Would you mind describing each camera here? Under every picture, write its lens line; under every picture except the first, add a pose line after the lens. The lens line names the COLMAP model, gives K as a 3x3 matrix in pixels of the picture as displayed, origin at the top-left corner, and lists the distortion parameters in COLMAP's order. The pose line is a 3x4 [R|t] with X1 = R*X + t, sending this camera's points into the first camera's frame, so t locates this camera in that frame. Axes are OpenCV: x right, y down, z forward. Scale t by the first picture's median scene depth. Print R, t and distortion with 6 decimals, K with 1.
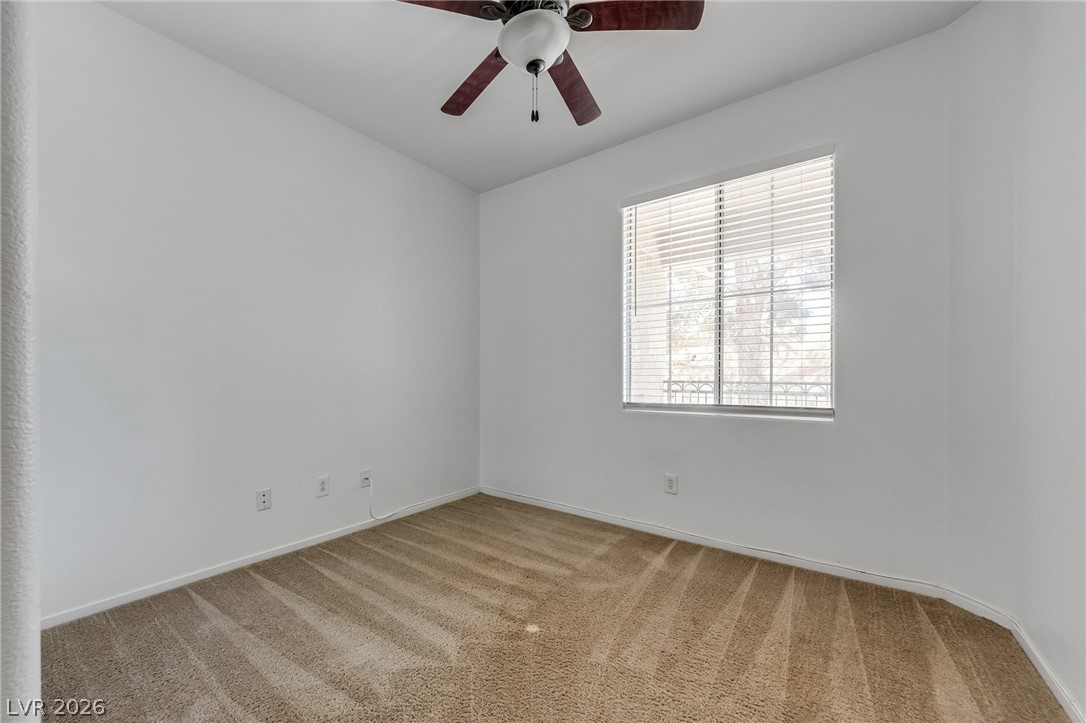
lens RADIAL K [[398.0, 0, 529.3], [0, 398.0, 375.6], [0, 0, 1]] dist [-0.016633, -0.000117]
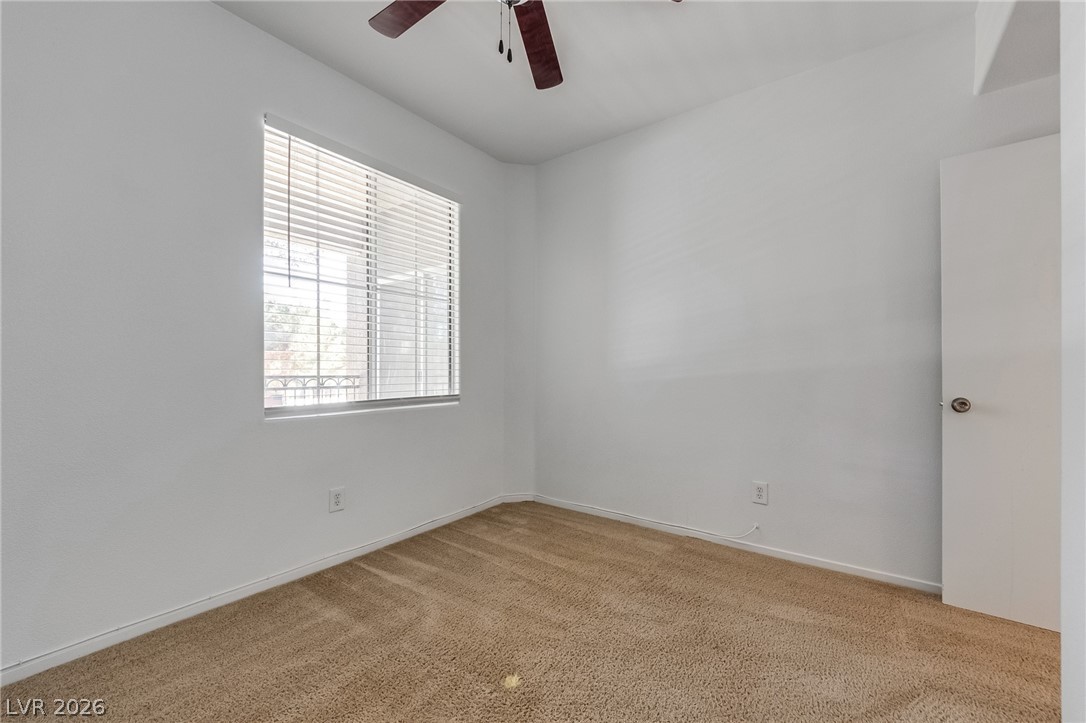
lens RADIAL K [[416.3, 0, 543.1], [0, 416.3, 365.0], [0, 0, 1]] dist [0.000159, -0.000016]
pose [[0.023463, 0.012017, 0.999652, -0.622044], [-0.000573, 0.999928, -0.012006, 0.002257], [-0.999725, -0.000291, 0.023468, 0.671042]]
